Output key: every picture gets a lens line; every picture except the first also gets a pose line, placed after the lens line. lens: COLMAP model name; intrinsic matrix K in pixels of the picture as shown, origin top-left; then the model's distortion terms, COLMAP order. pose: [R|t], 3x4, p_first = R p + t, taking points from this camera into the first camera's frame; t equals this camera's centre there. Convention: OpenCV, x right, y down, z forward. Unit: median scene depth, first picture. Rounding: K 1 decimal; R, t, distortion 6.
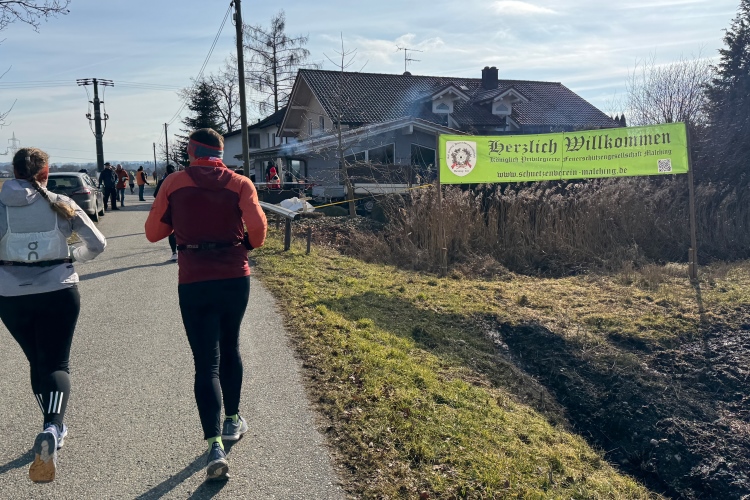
lens RADIAL K [[587.2, 0, 368.7], [0, 587.2, 264.1], [0, 0, 1]] dist [0.048507, -0.069201]
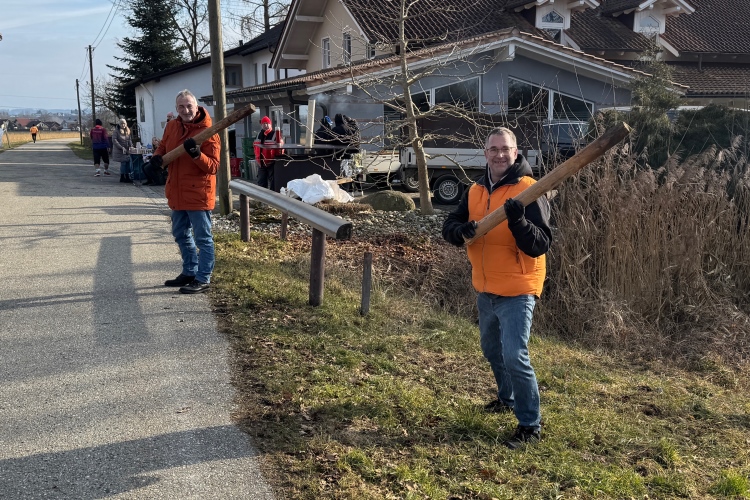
lens RADIAL K [[849.4, 0, 403.2], [0, 849.4, 284.1], [0, 0, 1]] dist [0.041427, 0.000000]
pose [[0.999928, 0.008983, 0.007912, -0.015731], [-0.009180, 0.999637, 0.025333, -0.010842], [-0.007681, -0.025404, 0.999648, 0.074247]]
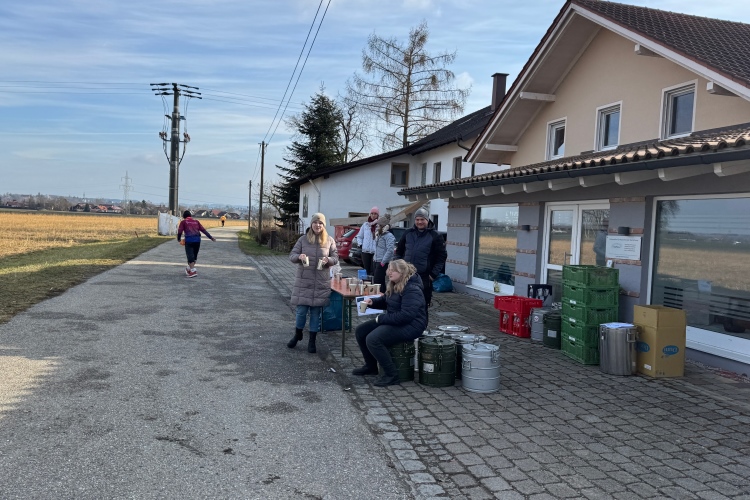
lens RADIAL K [[587.2, 0, 386.0], [0, 587.2, 253.9], [0, 0, 1]] dist [0.048507, -0.069201]
pose [[0.990608, 0.061570, -0.122088, -0.103100], [-0.074243, 0.991998, -0.102122, -0.051508], [0.114823, 0.110227, 0.987252, 0.324343]]
